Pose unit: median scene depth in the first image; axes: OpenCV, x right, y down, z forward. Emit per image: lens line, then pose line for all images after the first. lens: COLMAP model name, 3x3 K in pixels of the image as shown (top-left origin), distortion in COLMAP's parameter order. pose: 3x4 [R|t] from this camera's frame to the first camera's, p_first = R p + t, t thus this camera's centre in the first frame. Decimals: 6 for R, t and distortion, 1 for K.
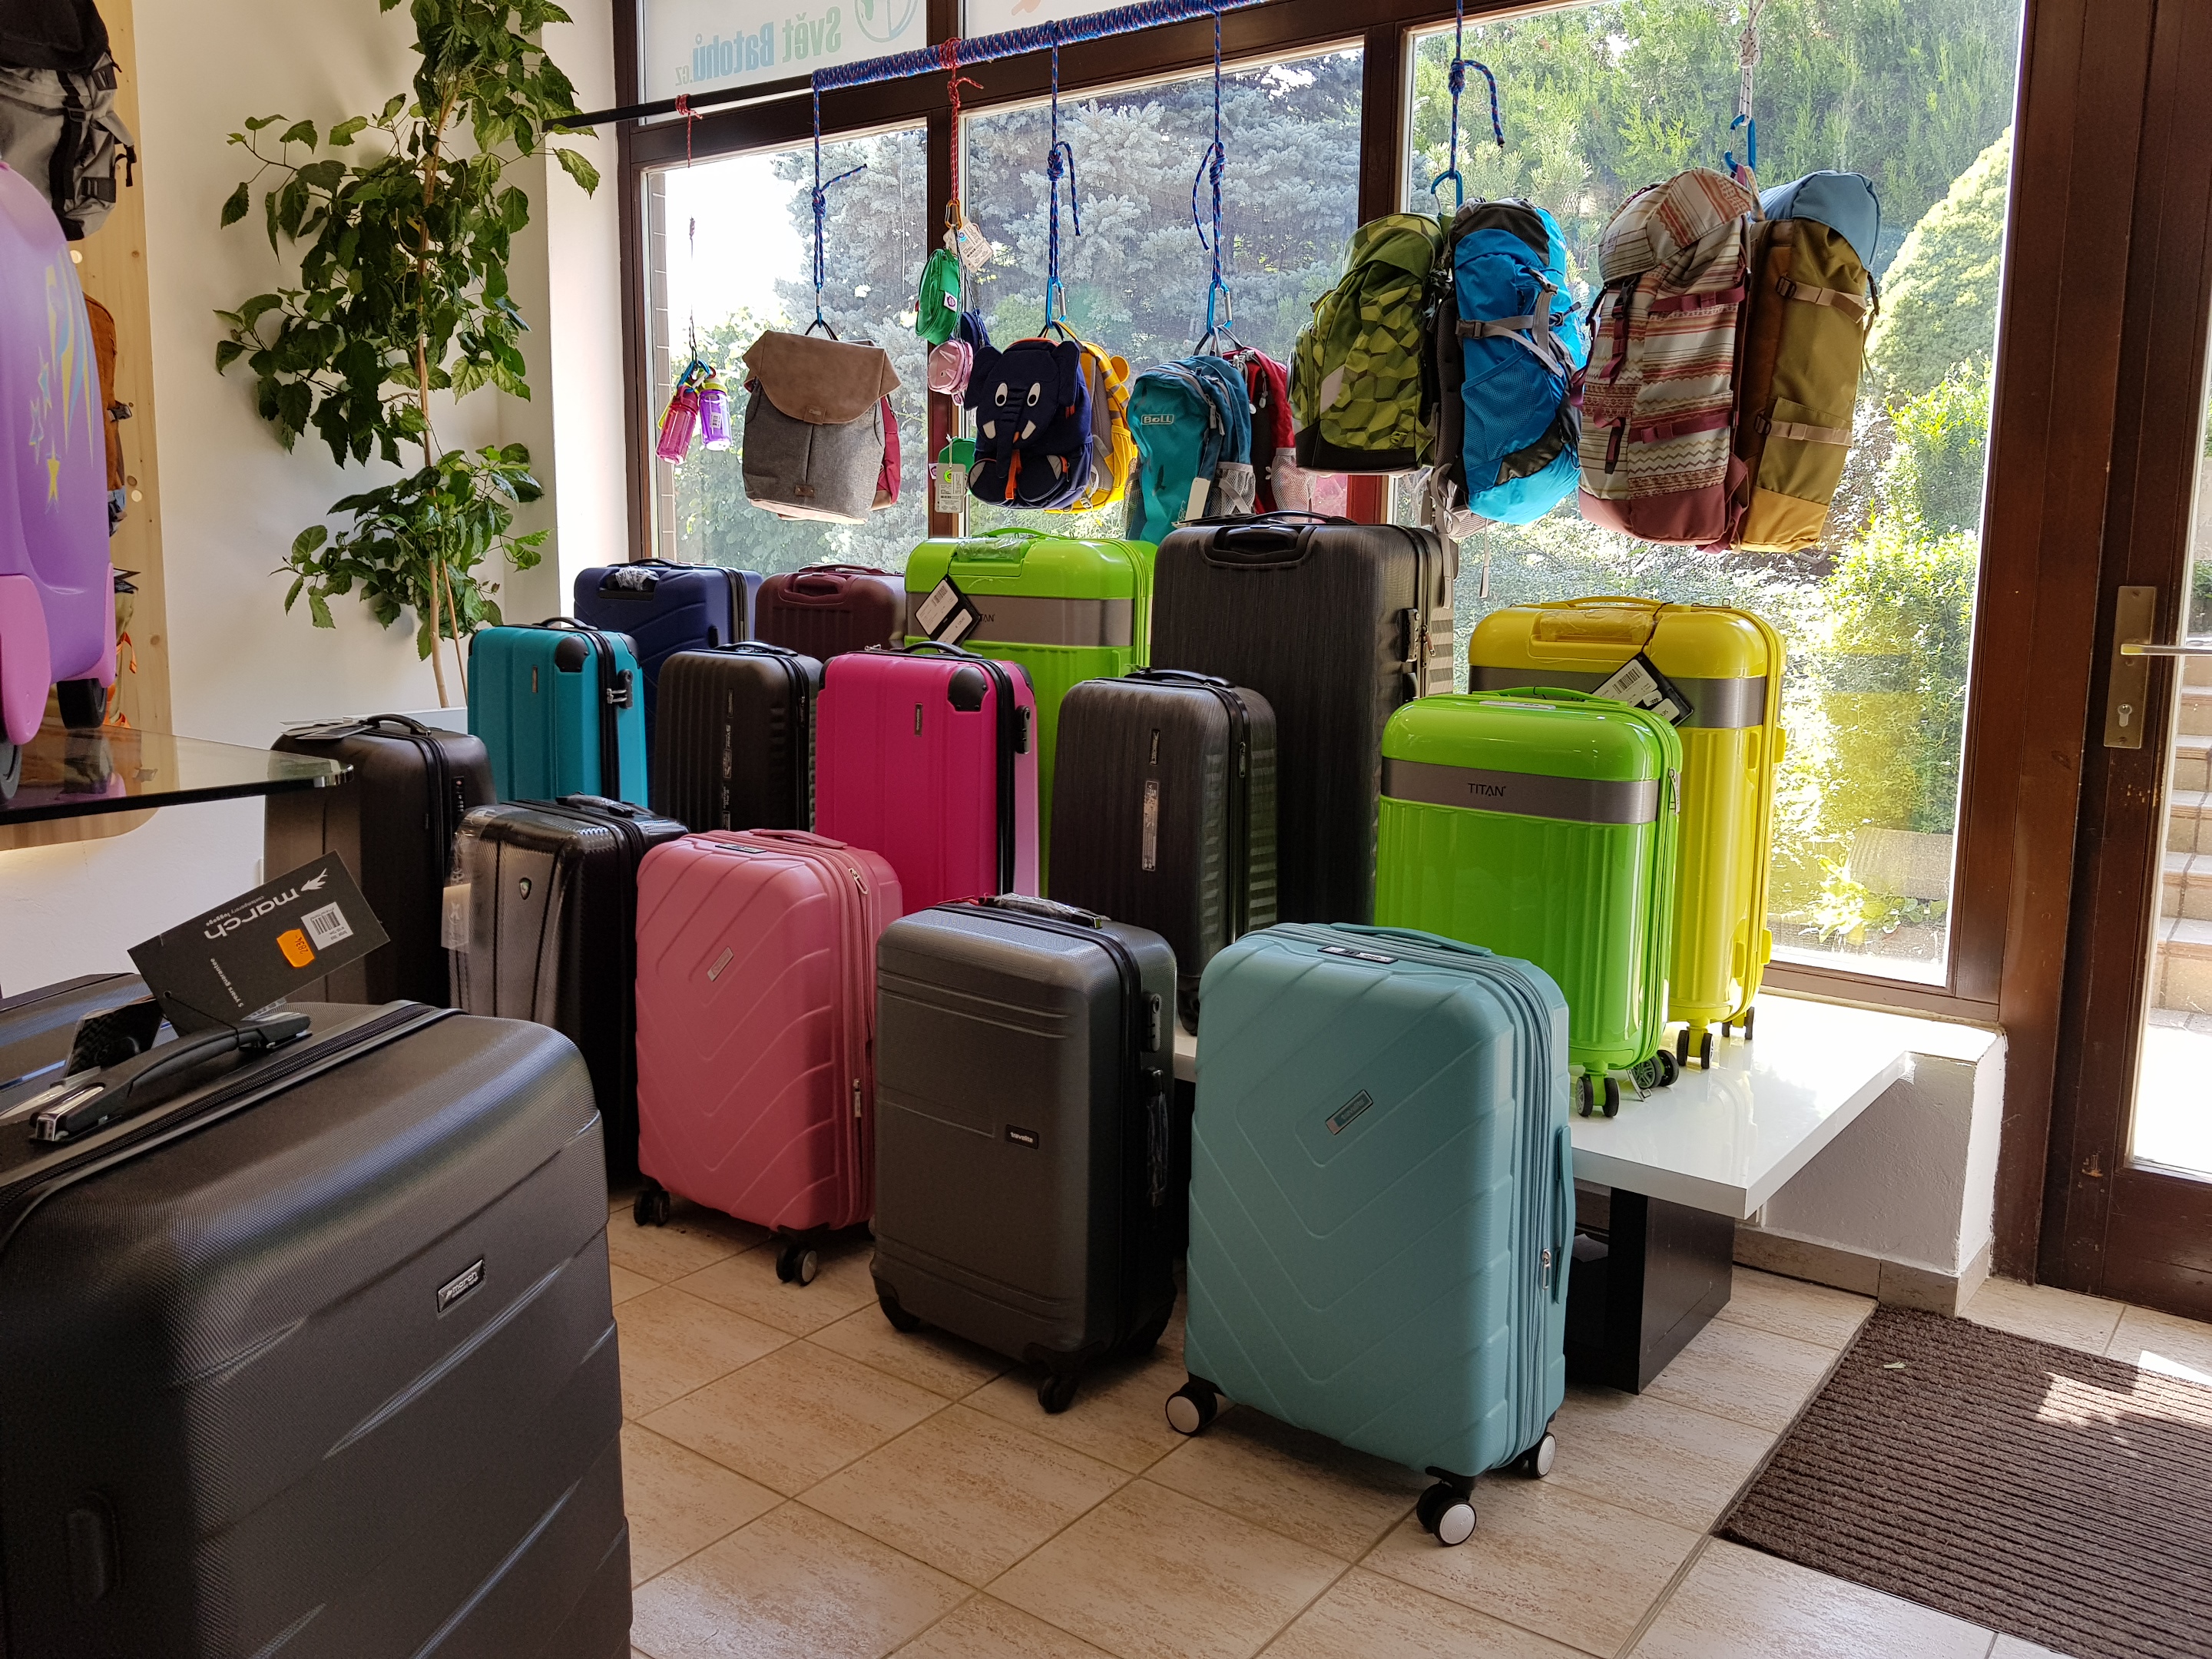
lens RADIAL K [[1824.7, 0, 1096.6], [0, 1824.7, 828.0], [0, 0, 1]] dist [0.028764, -0.011937]
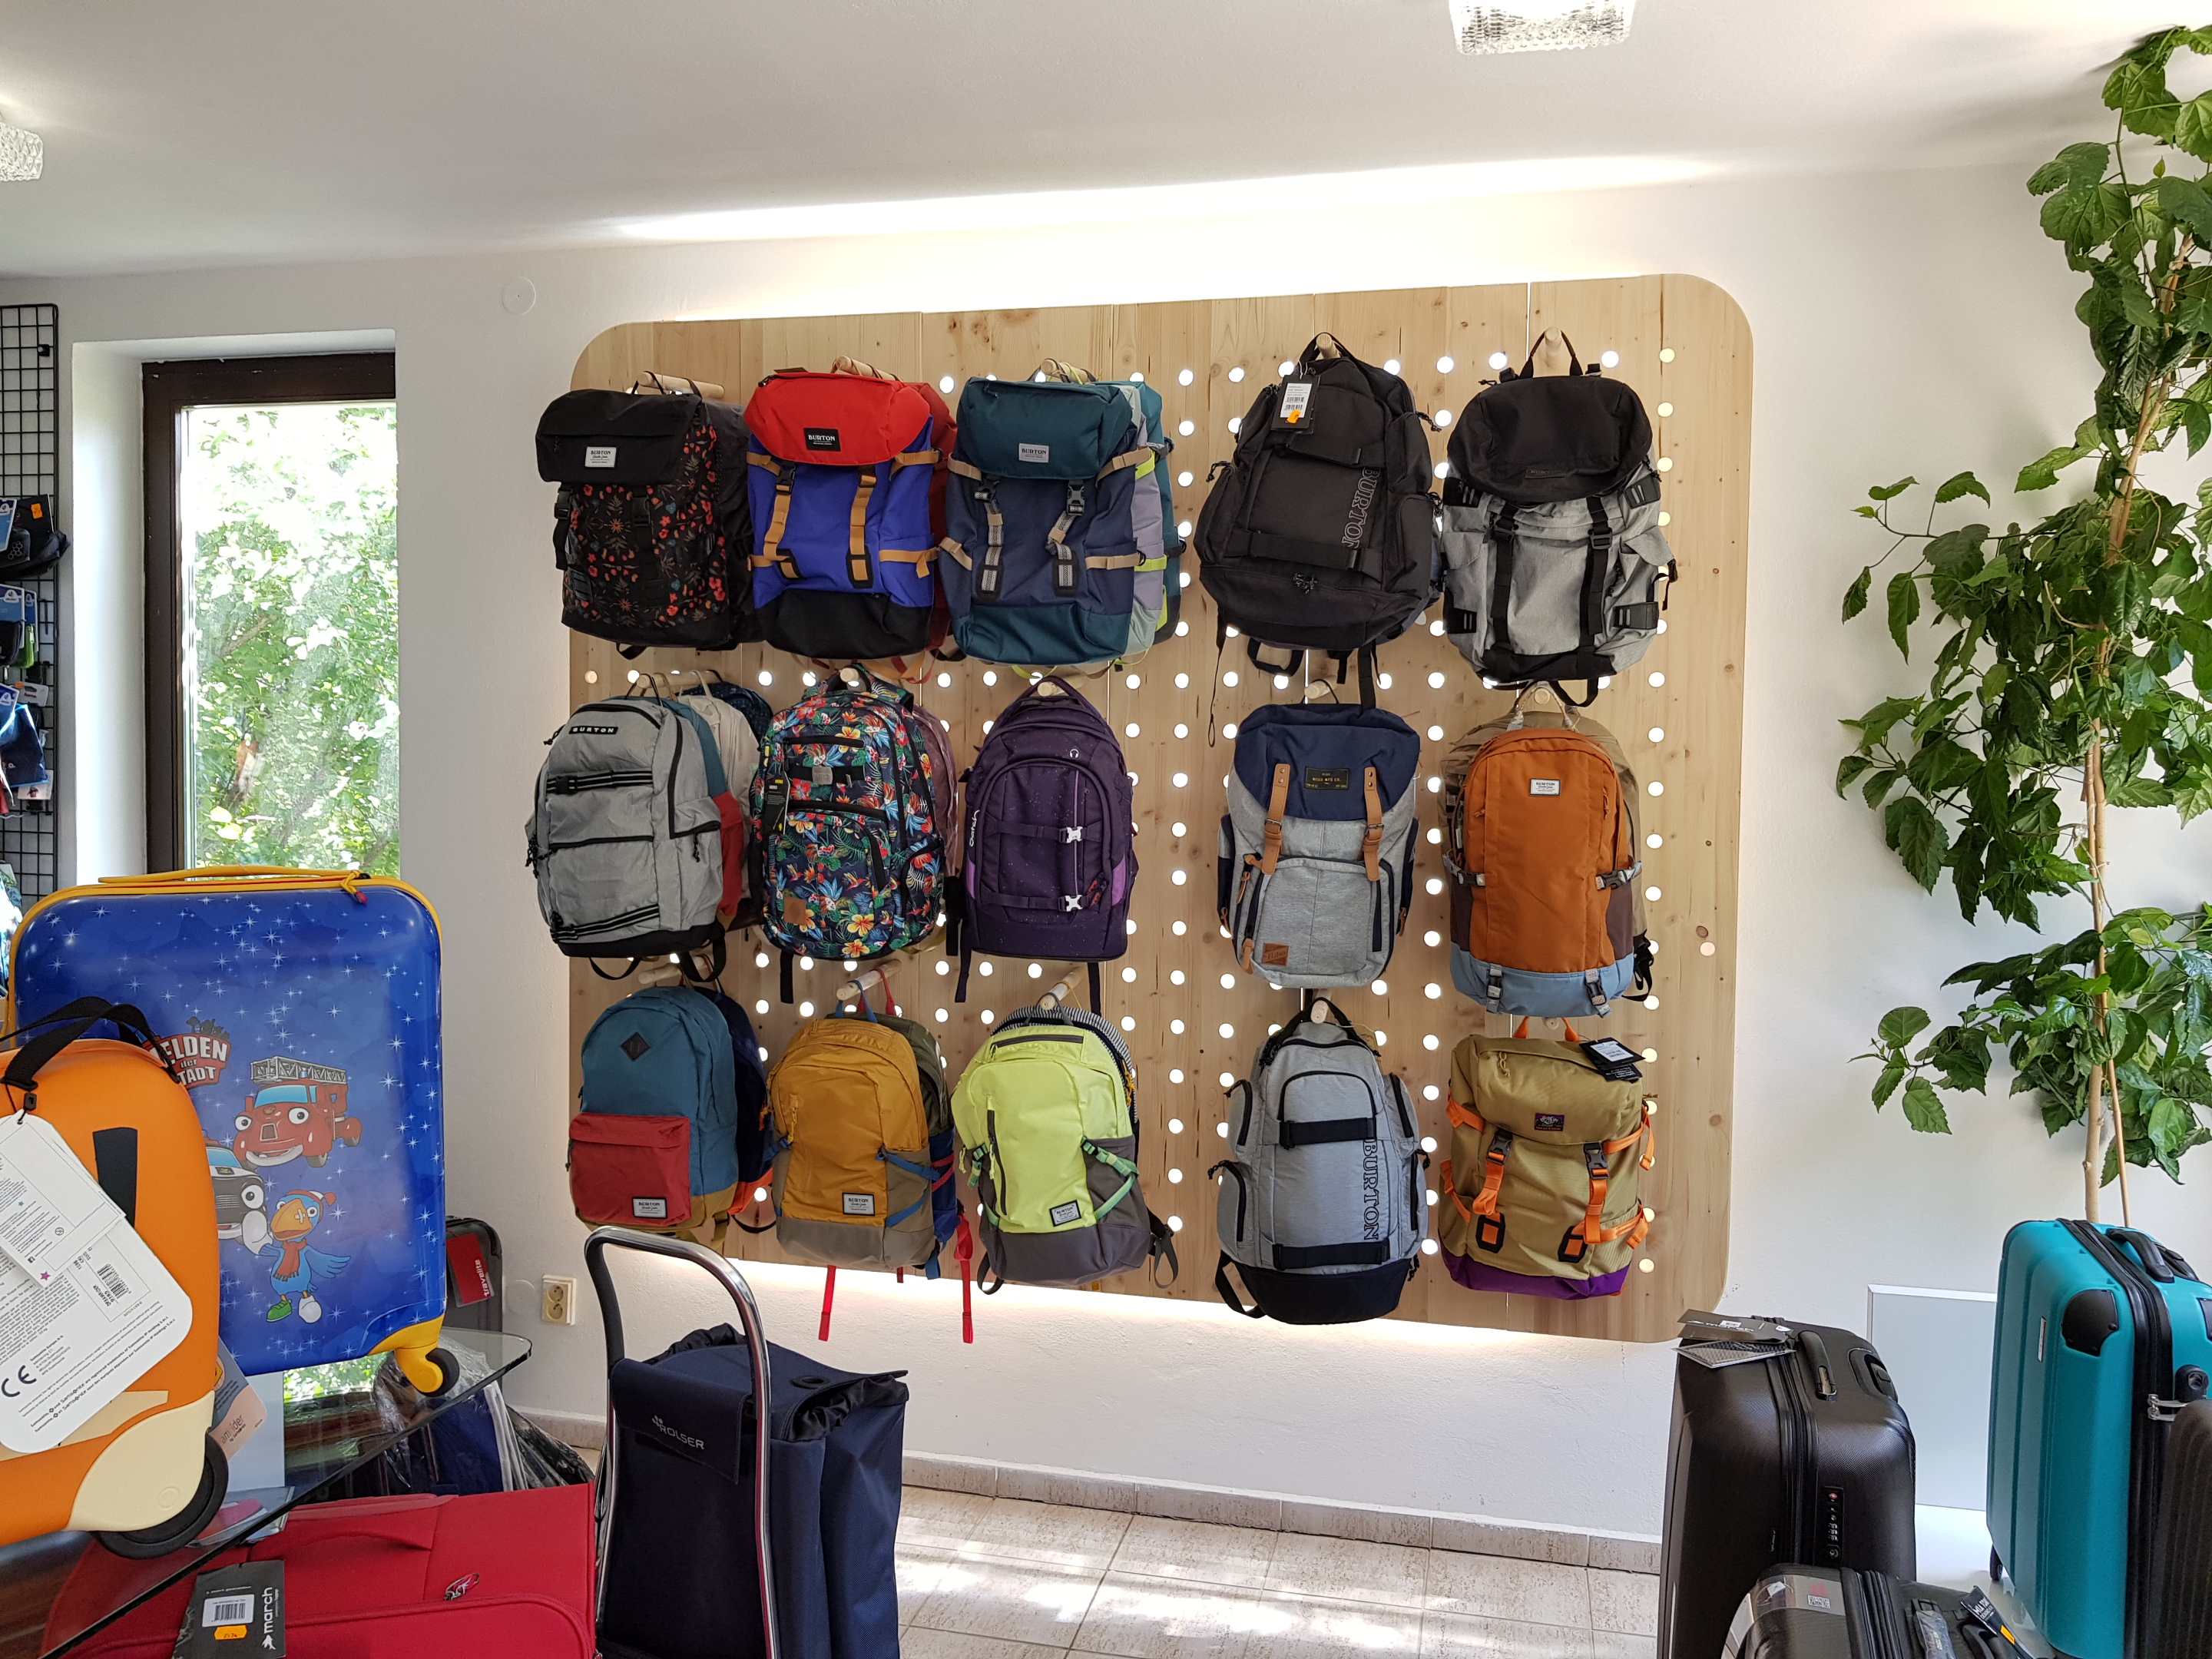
lens RADIAL K [[1824.7, 0, 1103.8], [0, 1824.7, 778.2], [0, 0, 1]] dist [0.028764, -0.011937]
pose [[0.394512, 0.038378, -0.918089, 0.128968], [-0.141236, 0.989788, -0.019316, -0.202163], [0.907972, 0.137287, 0.395903, 0.411920]]
